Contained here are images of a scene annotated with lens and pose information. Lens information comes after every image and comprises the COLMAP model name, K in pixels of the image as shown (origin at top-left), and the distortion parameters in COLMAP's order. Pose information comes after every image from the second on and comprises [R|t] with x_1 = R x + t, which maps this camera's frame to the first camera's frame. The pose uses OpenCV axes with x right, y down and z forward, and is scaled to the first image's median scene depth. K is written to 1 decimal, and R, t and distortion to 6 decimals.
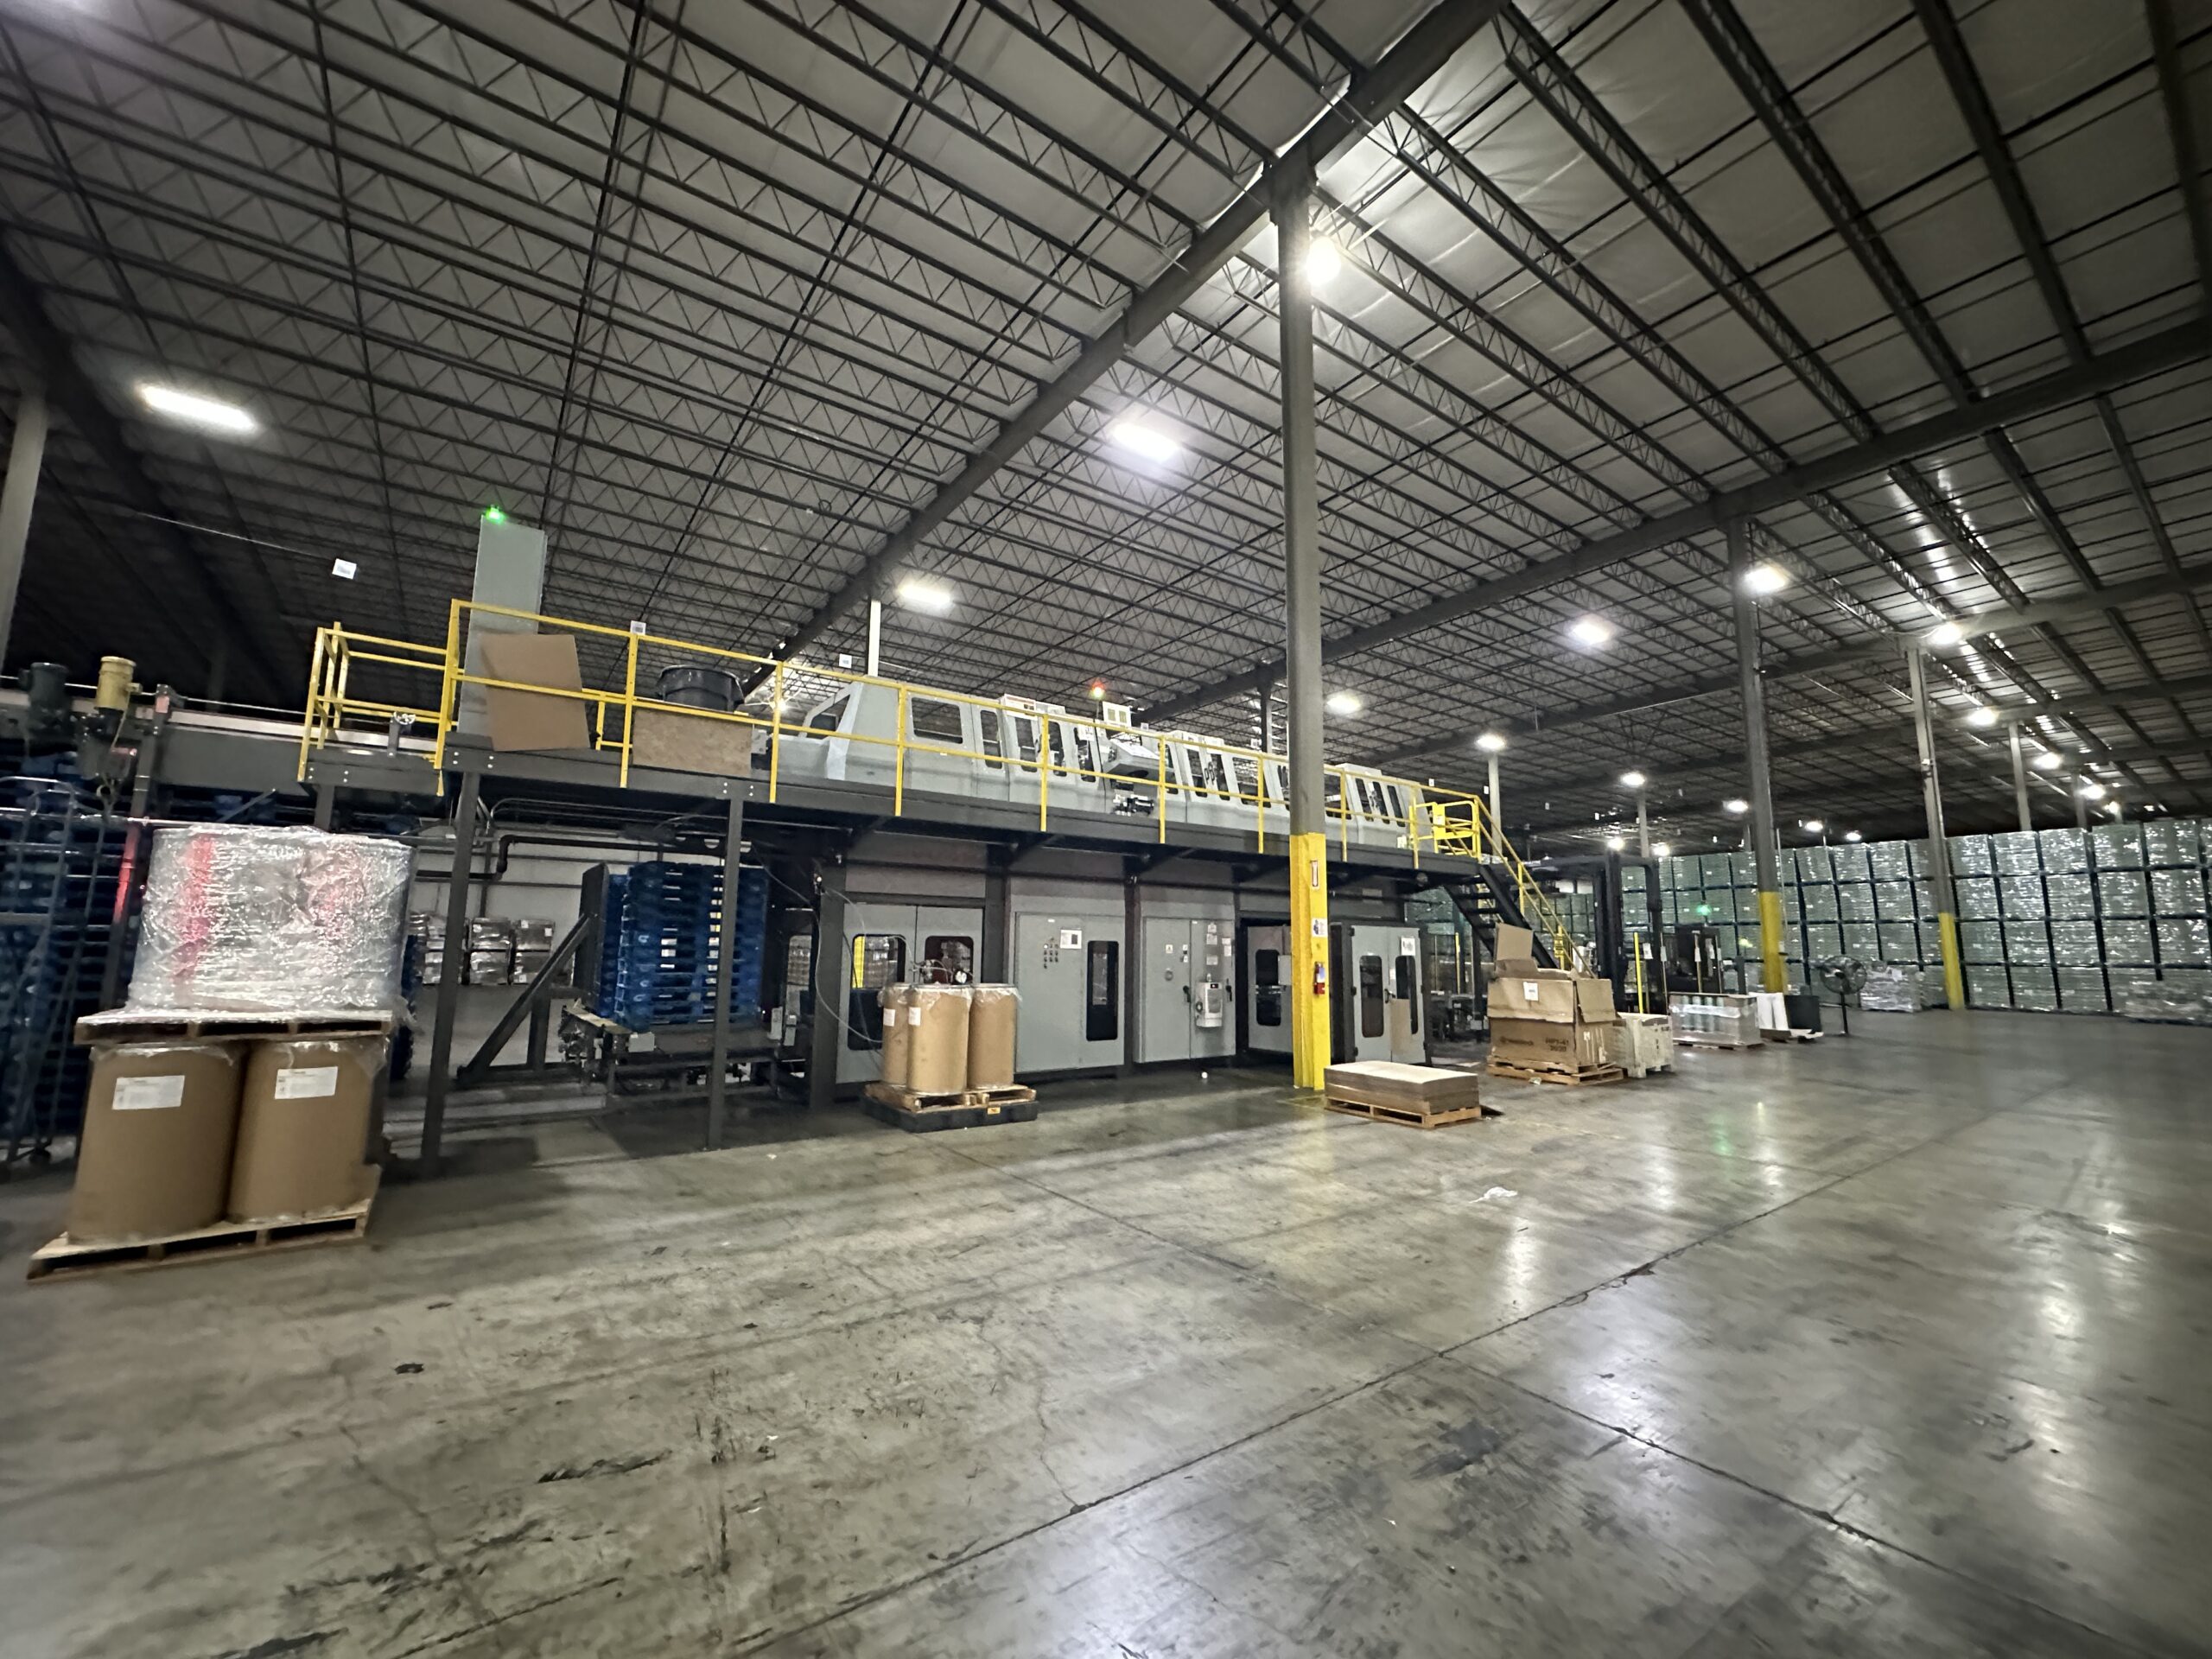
lens RADIAL K [[887.3, 0, 1108.2], [0, 887.3, 838.6], [0, 0, 1]] dist [-0.001981, 0.000795]
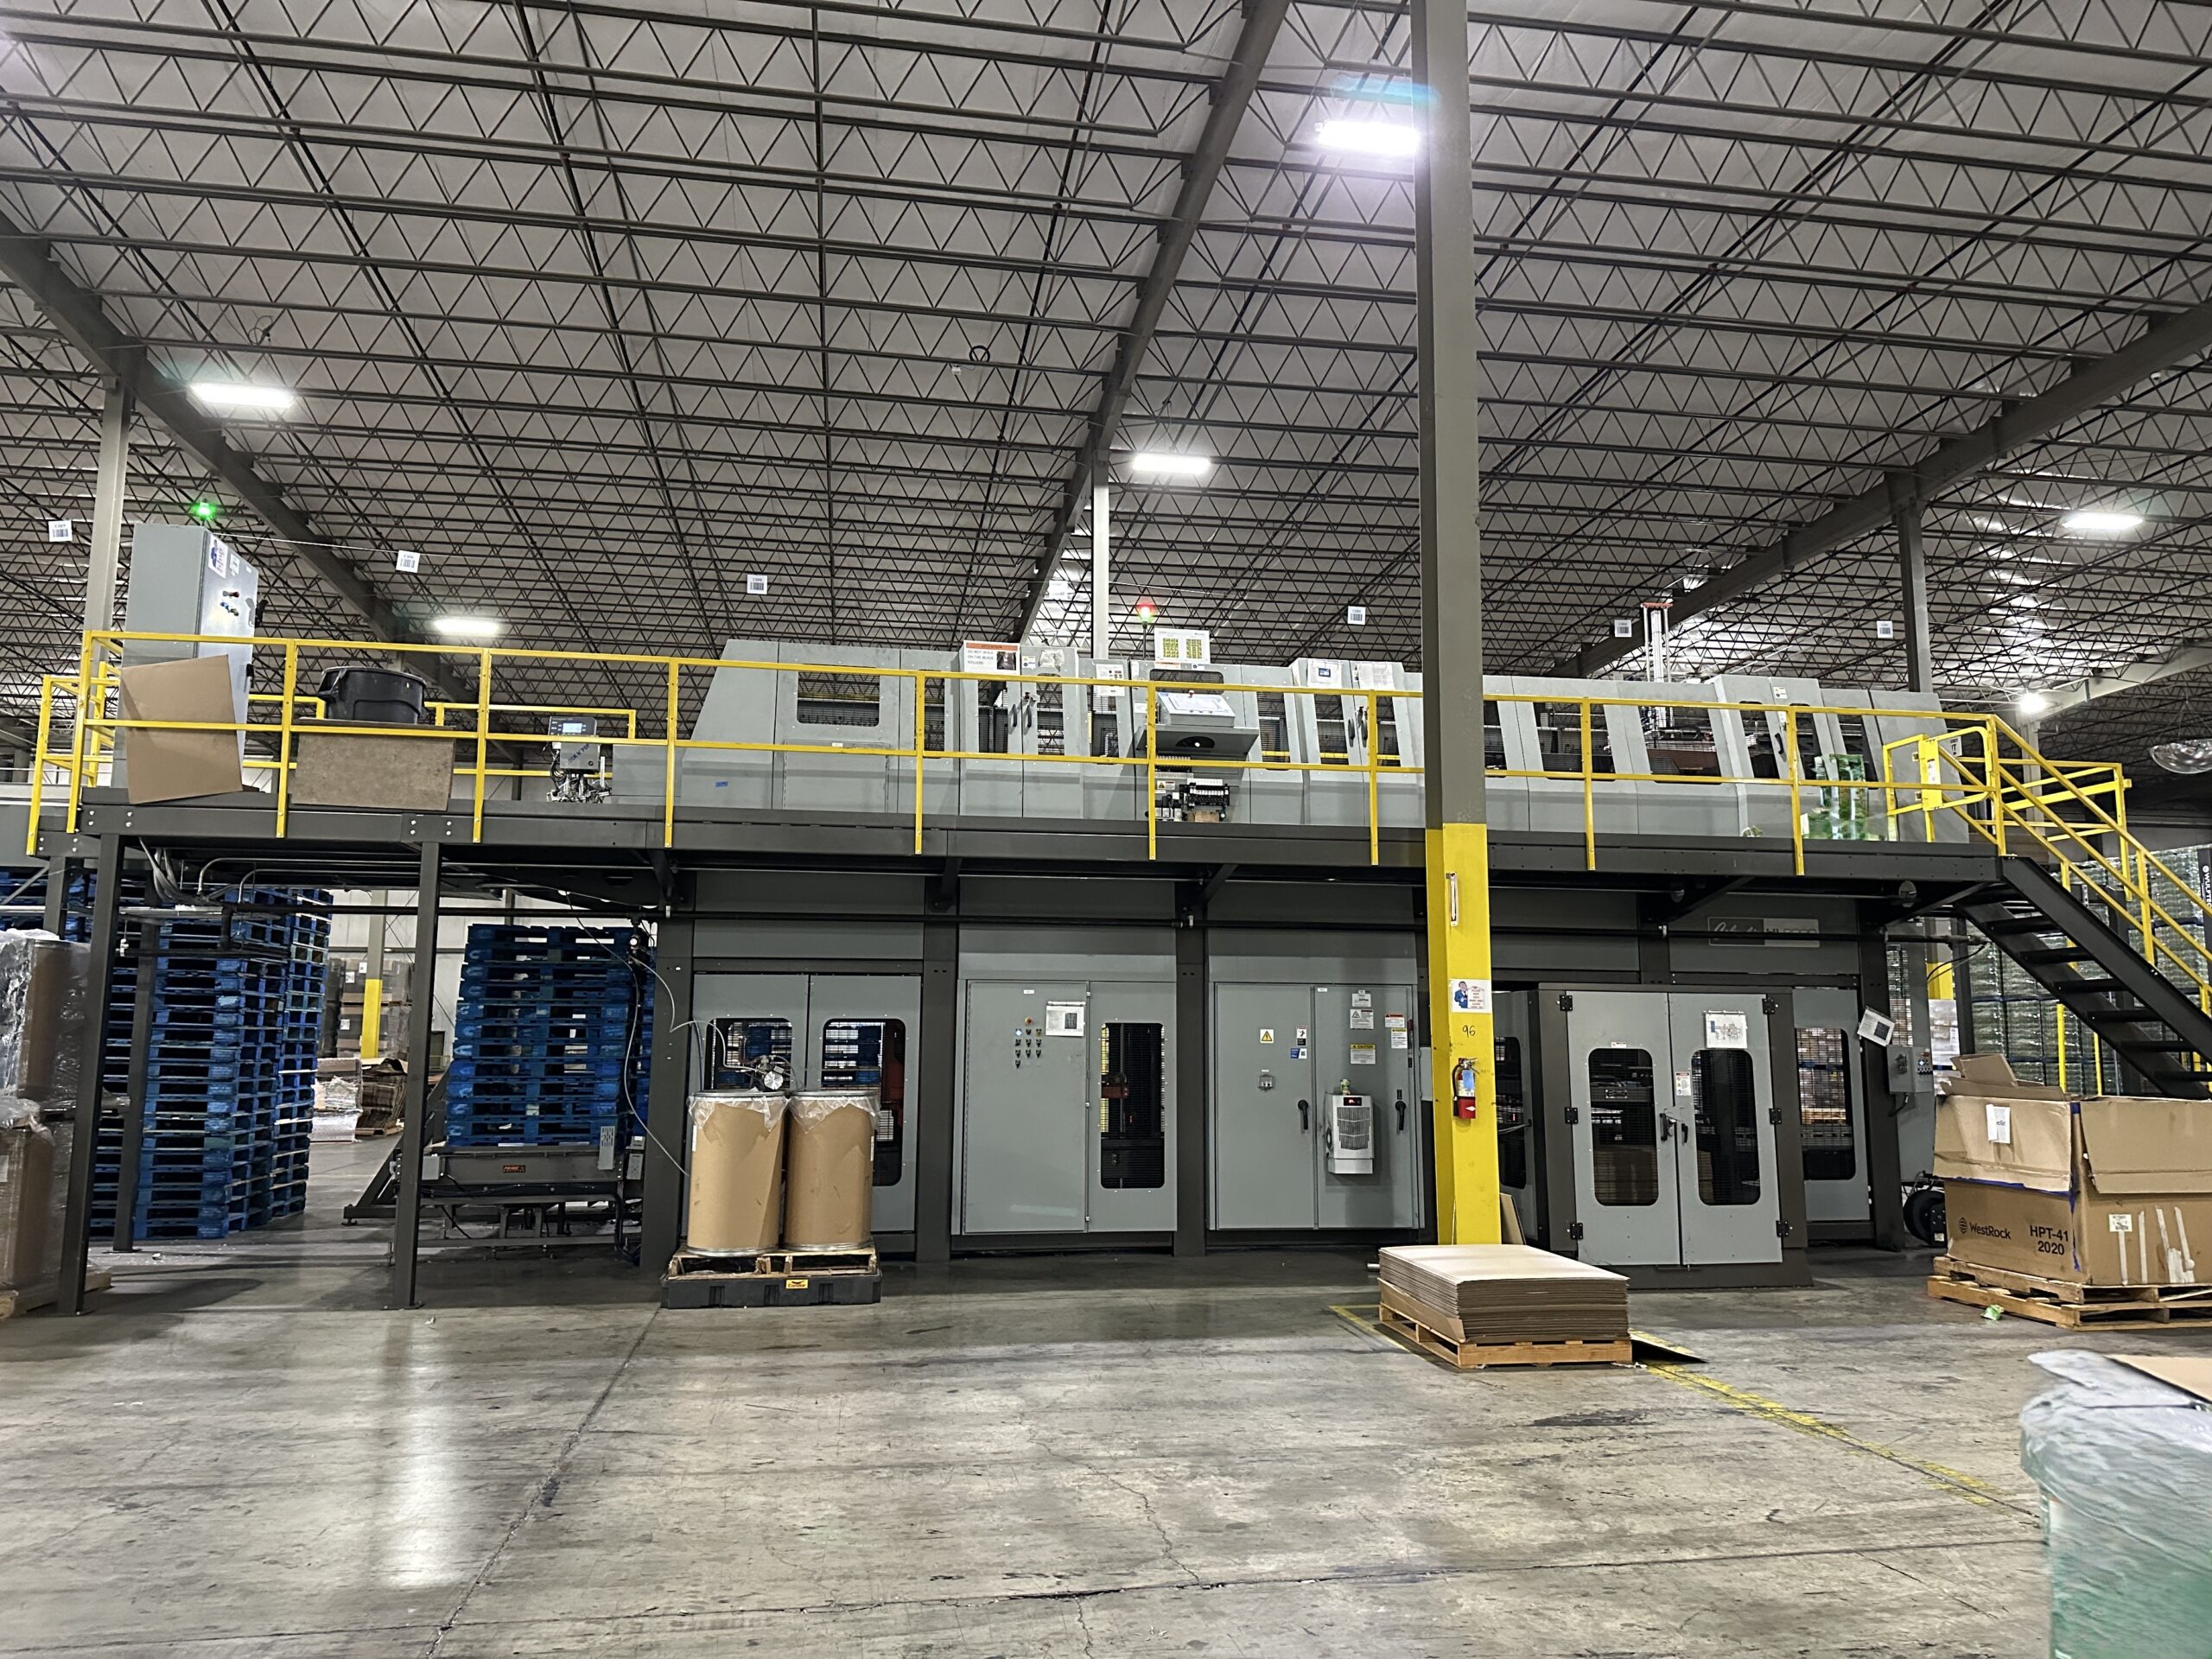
lens RADIAL K [[1546.6, 0, 1114.3], [0, 1546.6, 848.2], [0, 0, 1]] dist [0.070668, -0.083079]
pose [[0.897684, -0.059782, -0.436566, 0.432054], [0.059190, 0.998134, -0.014972, 0.010172], [0.436647, -0.012400, 0.899548, 0.043985]]
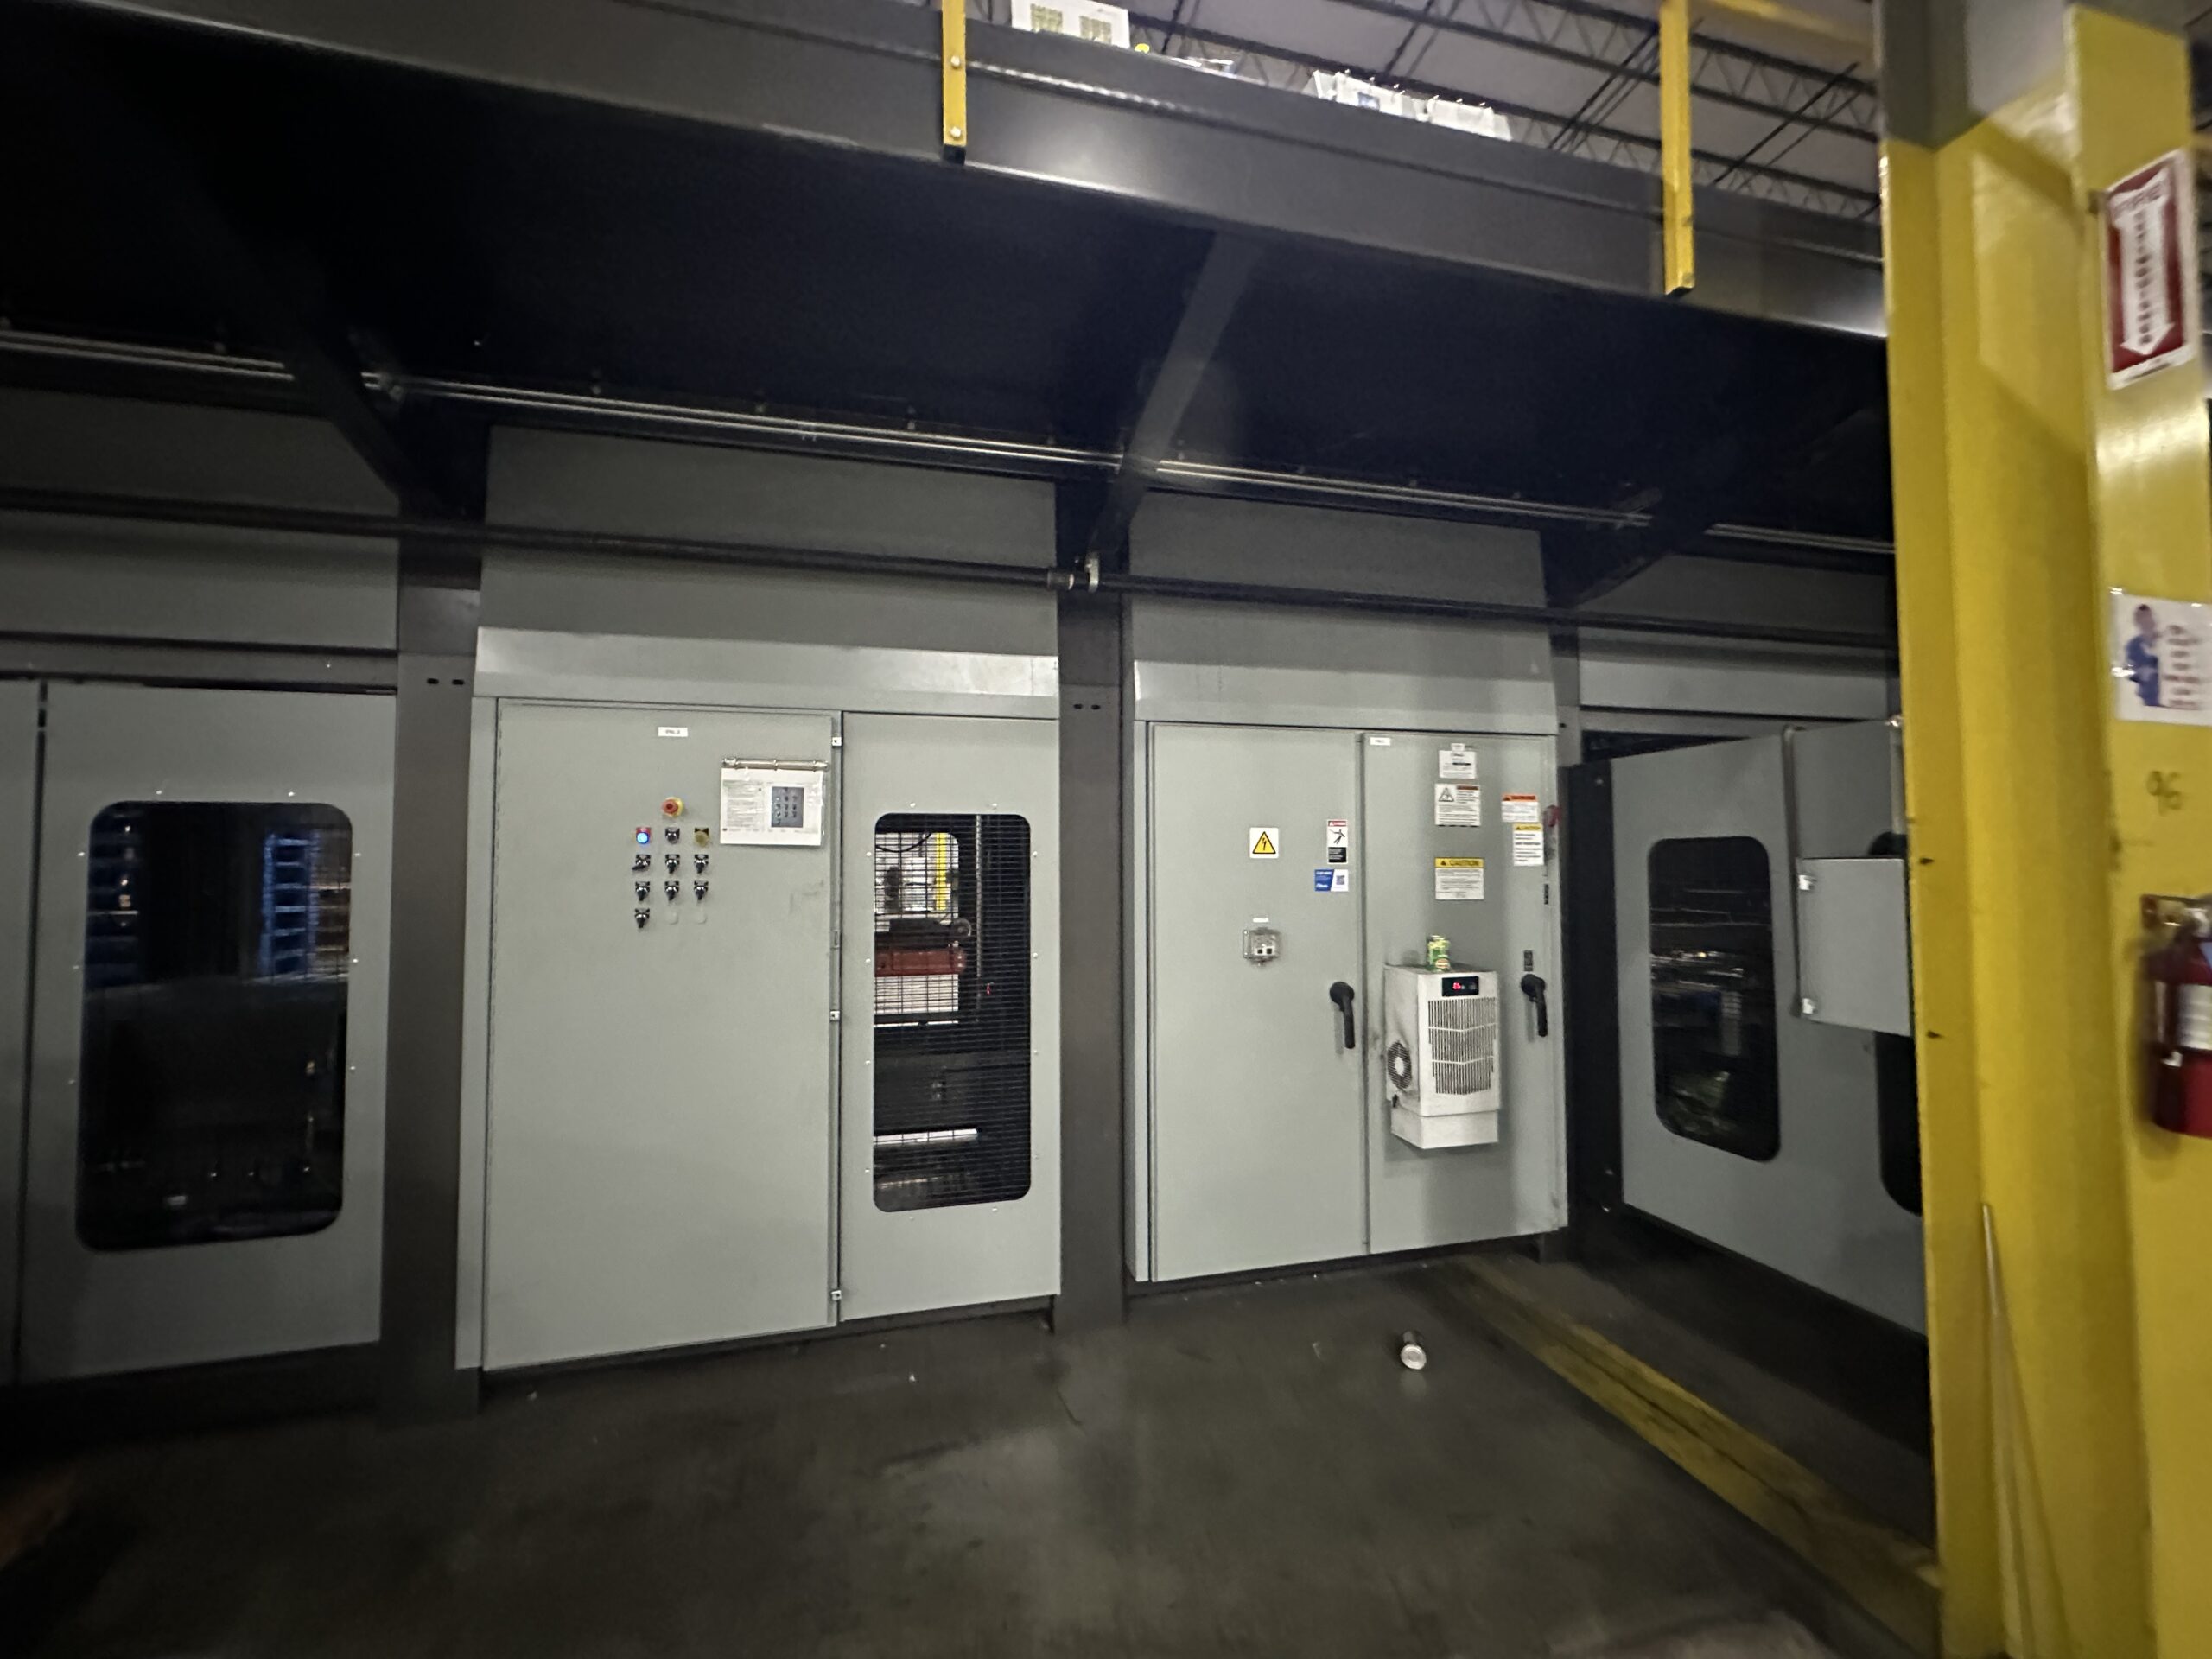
lens RADIAL K [[887.3, 0, 1109.7], [0, 887.3, 833.7], [0, 0, 1]] dist [-0.001981, 0.000795]
pose [[0.930901, -0.028044, -0.364193, 0.121919], [0.061204, 0.994928, 0.079829, 0.098630], [0.360107, -0.096603, 0.927896, 0.748043]]
